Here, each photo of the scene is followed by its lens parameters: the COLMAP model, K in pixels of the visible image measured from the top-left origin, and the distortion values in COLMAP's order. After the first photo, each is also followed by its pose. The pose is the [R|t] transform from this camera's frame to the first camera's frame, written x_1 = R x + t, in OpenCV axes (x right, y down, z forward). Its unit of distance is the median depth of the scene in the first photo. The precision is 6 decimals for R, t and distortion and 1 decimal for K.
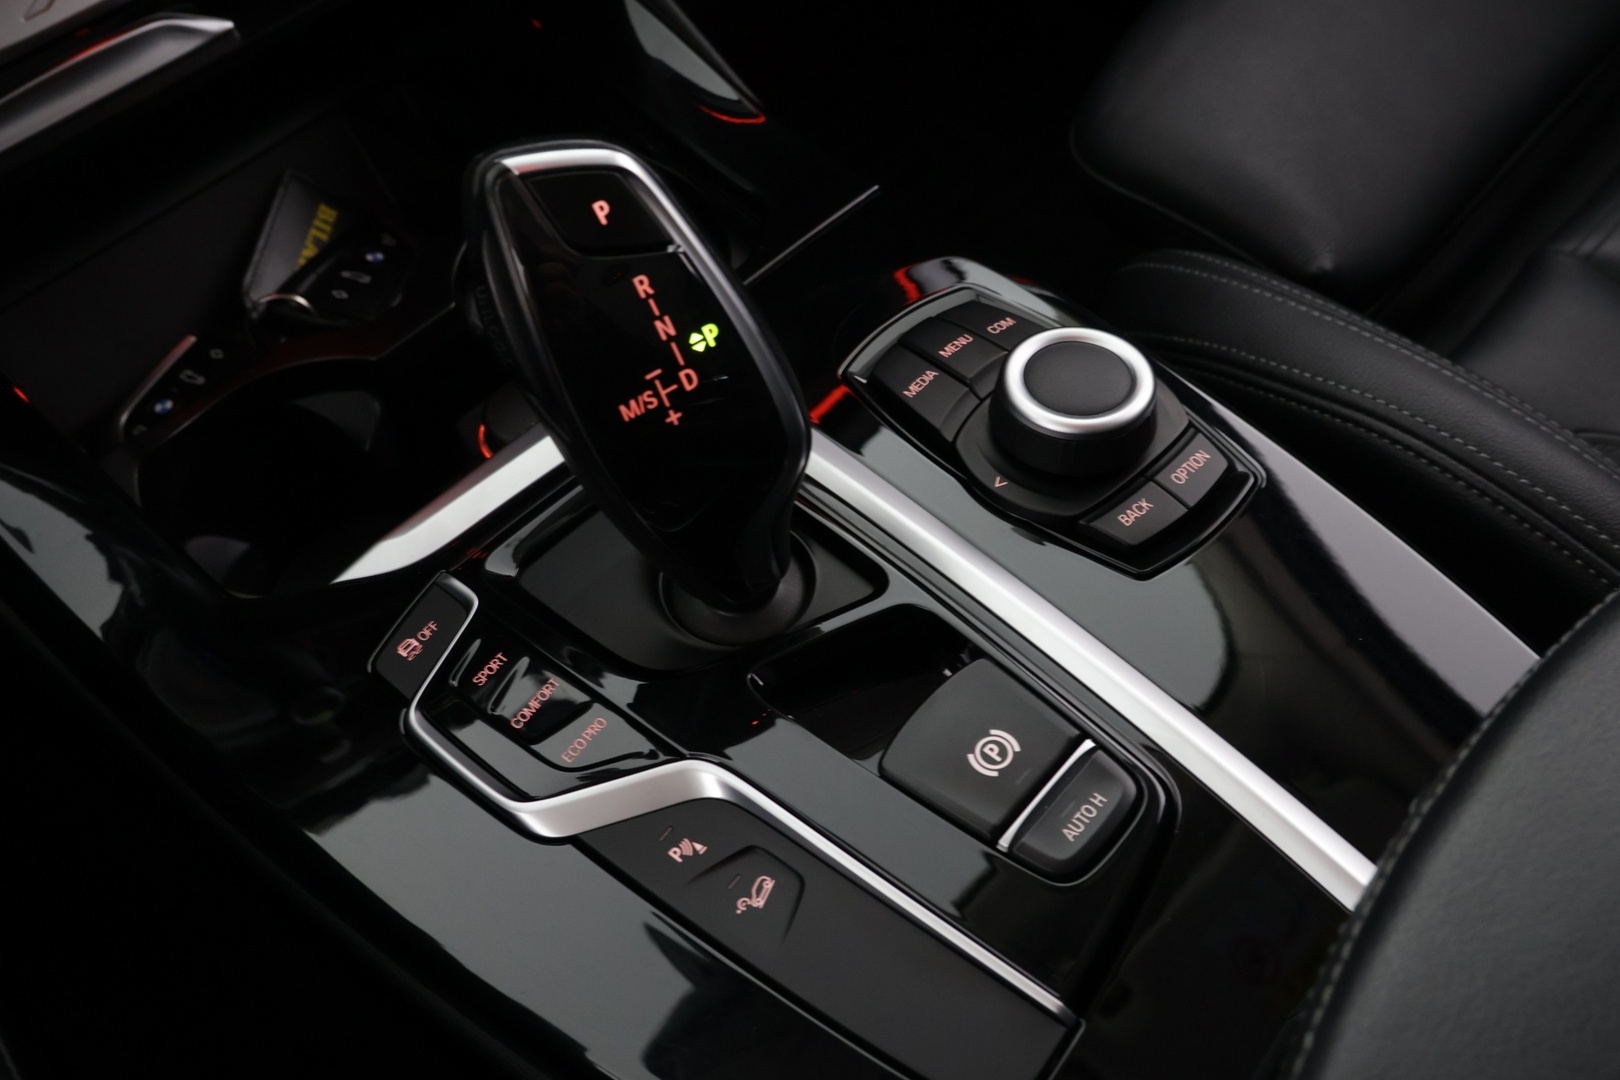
lens RADIAL K [[1334.0, 0, 807.5], [0, 1334.0, 543.4], [0, 0, 1]] dist [-0.043882, 0.012416]
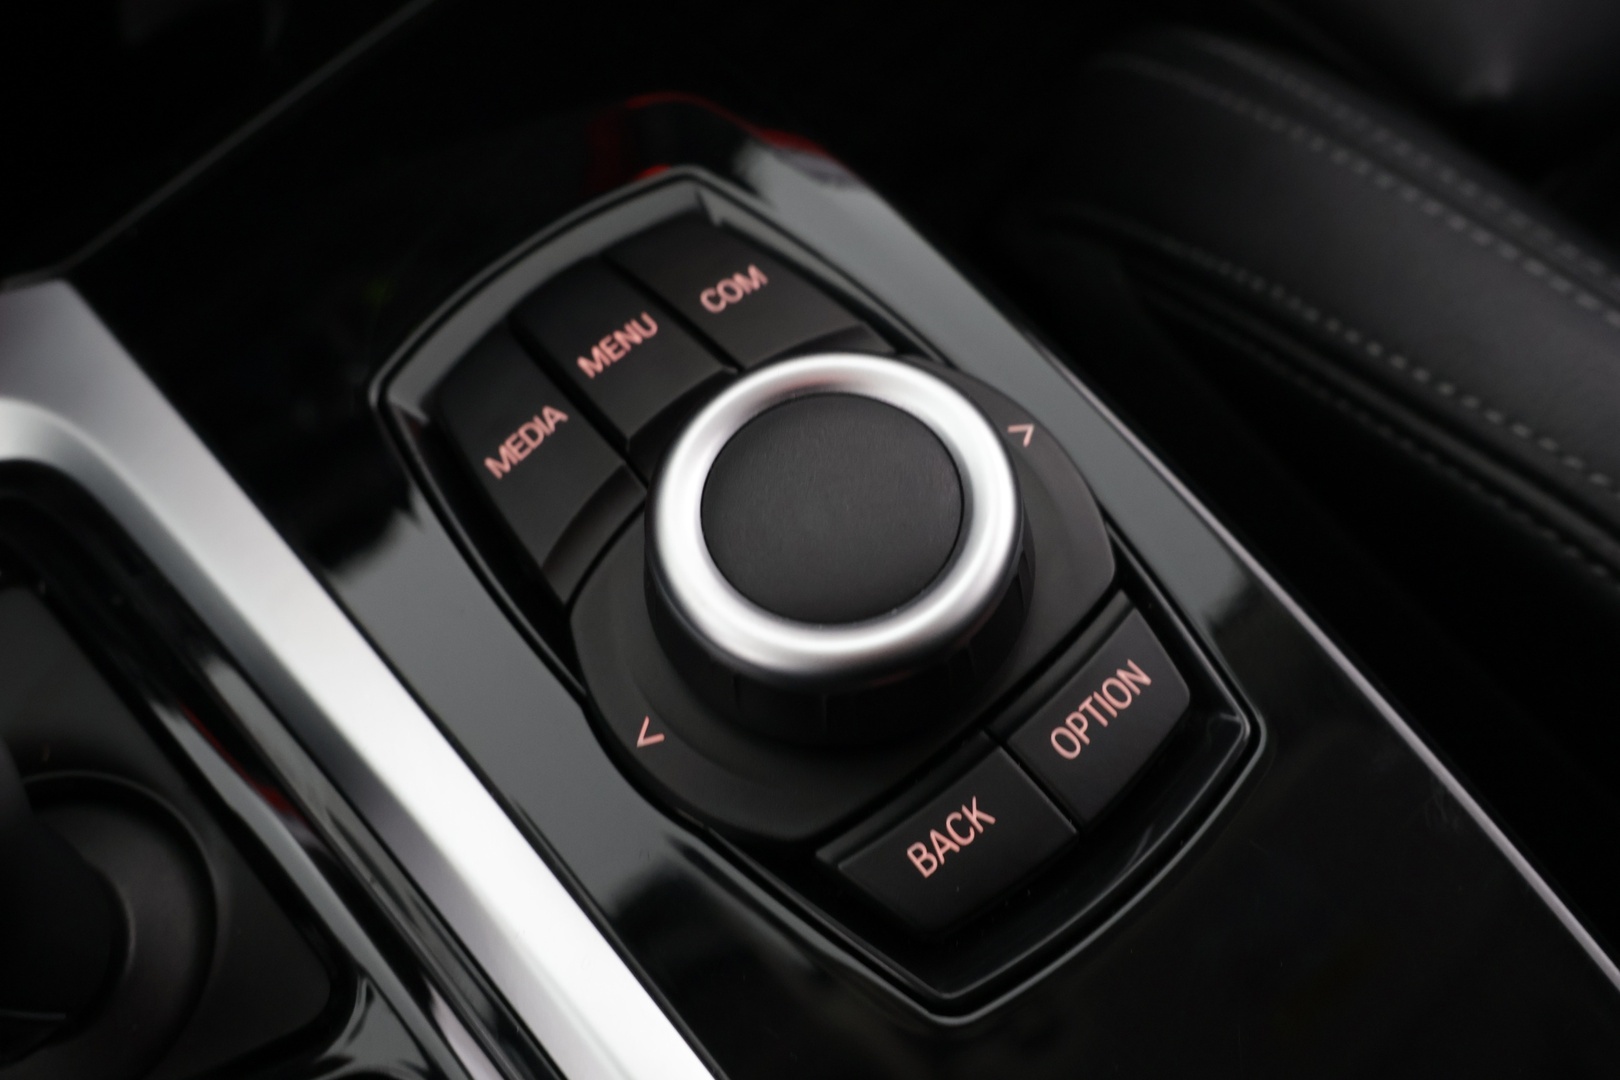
lens RADIAL K [[1563.9, 0, 815.0], [0, 1563.9, 546.1], [0, 0, 1]] dist [-0.001690, 0.000000]
pose [[0.999504, 0.027915, -0.014605, 0.187887], [-0.024153, 0.976609, 0.213664, -0.197405], [0.020227, -0.213205, 0.976798, 0.482176]]
